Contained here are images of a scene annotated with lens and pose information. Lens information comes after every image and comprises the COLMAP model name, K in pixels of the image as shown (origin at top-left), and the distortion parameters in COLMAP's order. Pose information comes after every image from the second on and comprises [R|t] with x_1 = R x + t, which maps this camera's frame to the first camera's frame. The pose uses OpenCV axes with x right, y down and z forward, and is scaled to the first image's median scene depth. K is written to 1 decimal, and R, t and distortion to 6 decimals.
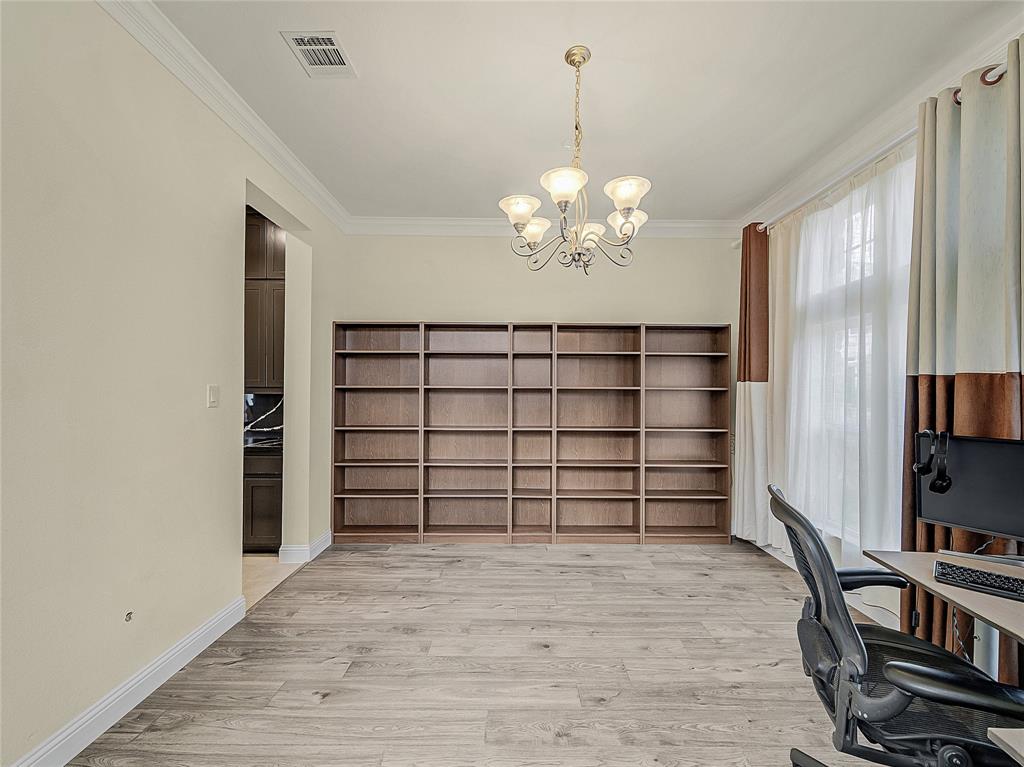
lens RADIAL K [[419.2, 0, 515.3], [0, 419.2, 393.1], [0, 0, 1]] dist [0.004952, 0.000153]
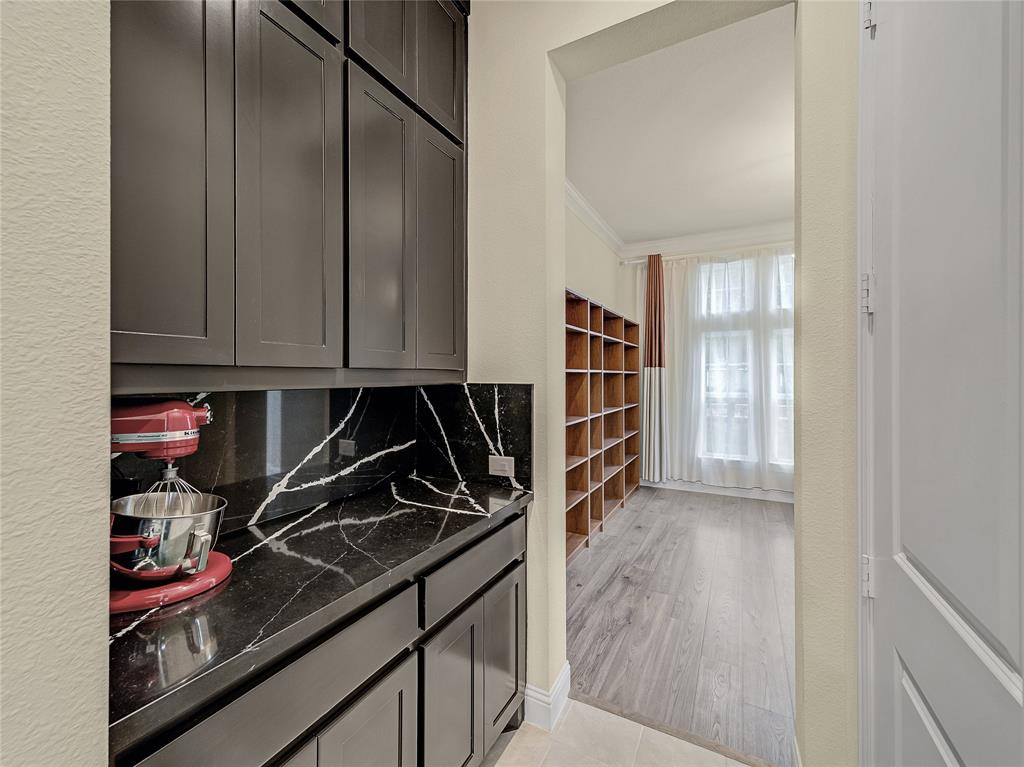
lens RADIAL K [[435.6, 0, 509.9], [0, 435.6, 379.1], [0, 0, 1]] dist [-0.004243, -0.000106]
pose [[0.471047, -0.001538, 0.882107, -0.955726], [-0.000218, 0.999998, 0.001860, 0.008899], [-0.882108, -0.001069, 0.471046, 0.768708]]
